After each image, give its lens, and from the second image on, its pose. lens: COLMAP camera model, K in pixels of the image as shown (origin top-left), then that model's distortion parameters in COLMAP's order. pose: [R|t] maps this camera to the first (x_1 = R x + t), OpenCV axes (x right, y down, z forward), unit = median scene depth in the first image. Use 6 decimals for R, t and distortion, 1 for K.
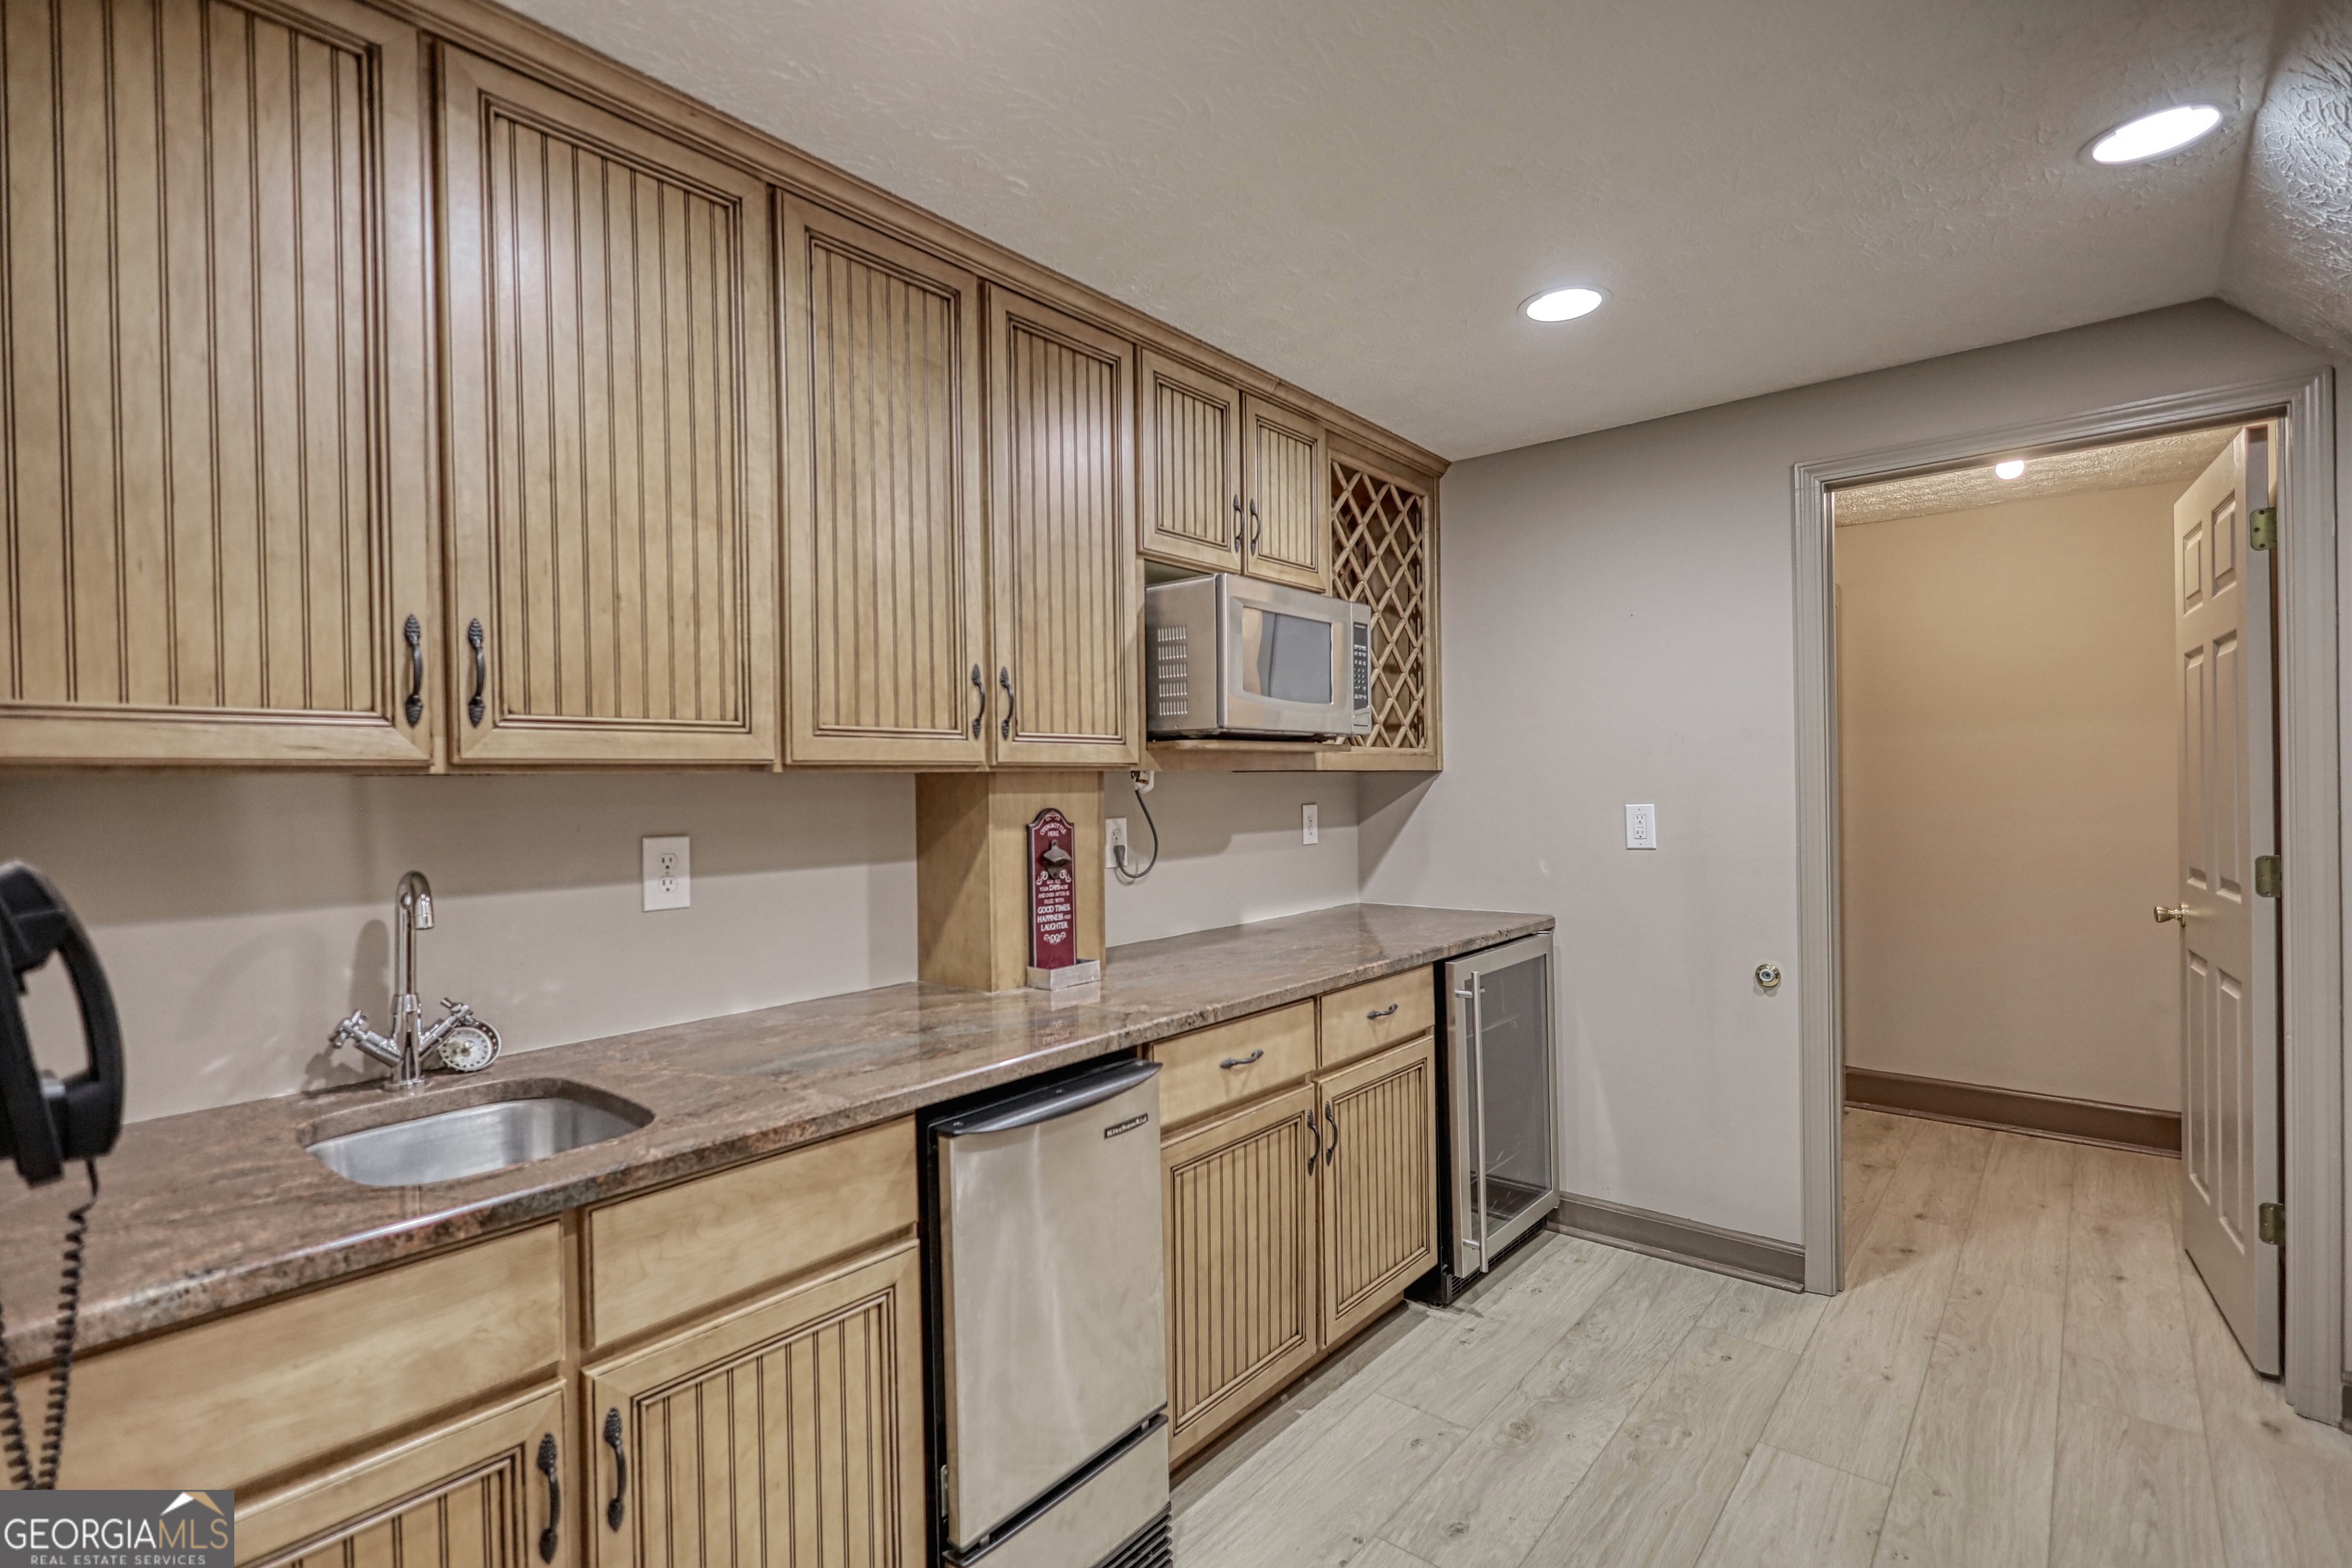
lens RADIAL K [[1099.6, 0, 1174.9], [0, 1099.6, 787.5], [0, 0, 1]] dist [-0.000805, -0.000466]
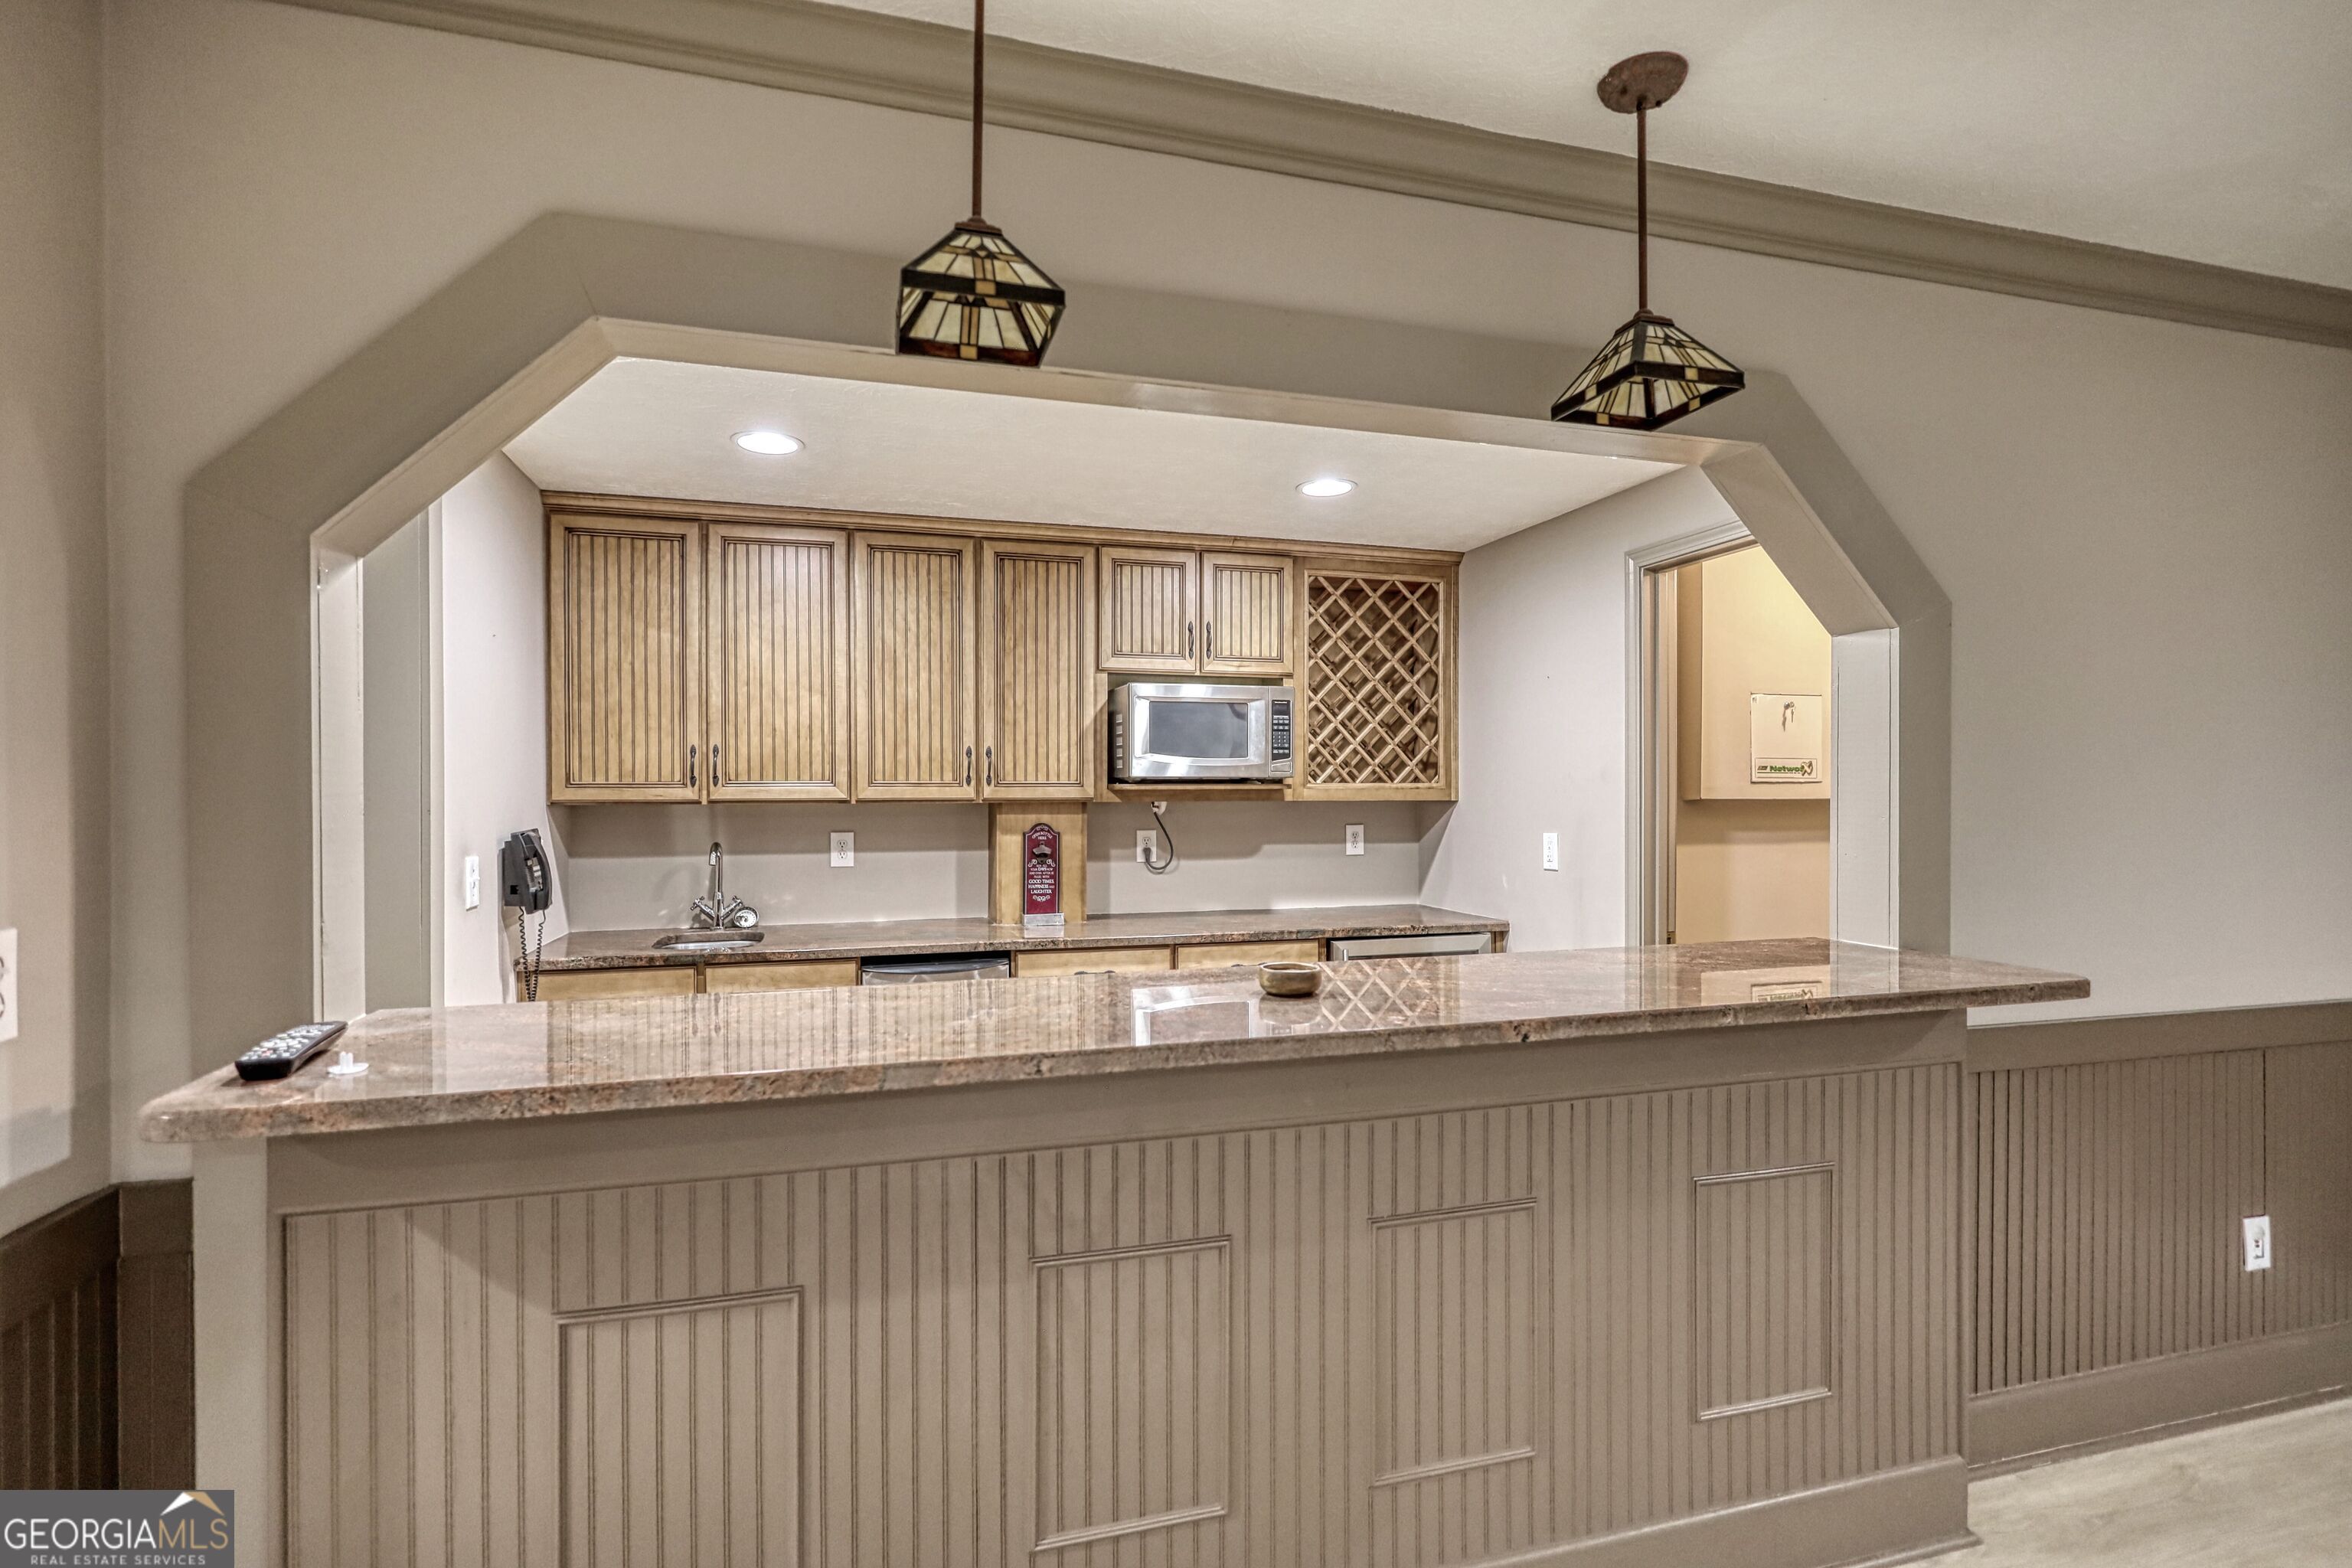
lens RADIAL K [[1099.6, 0, 1165.4], [0, 1099.6, 797.5], [0, 0, 1]] dist [-0.000805, -0.000466]
pose [[0.828411, 0.015338, -0.559910, 1.153571], [-0.012564, 0.999882, 0.008802, -0.044930], [0.559979, -0.000257, 0.828507, -0.371970]]
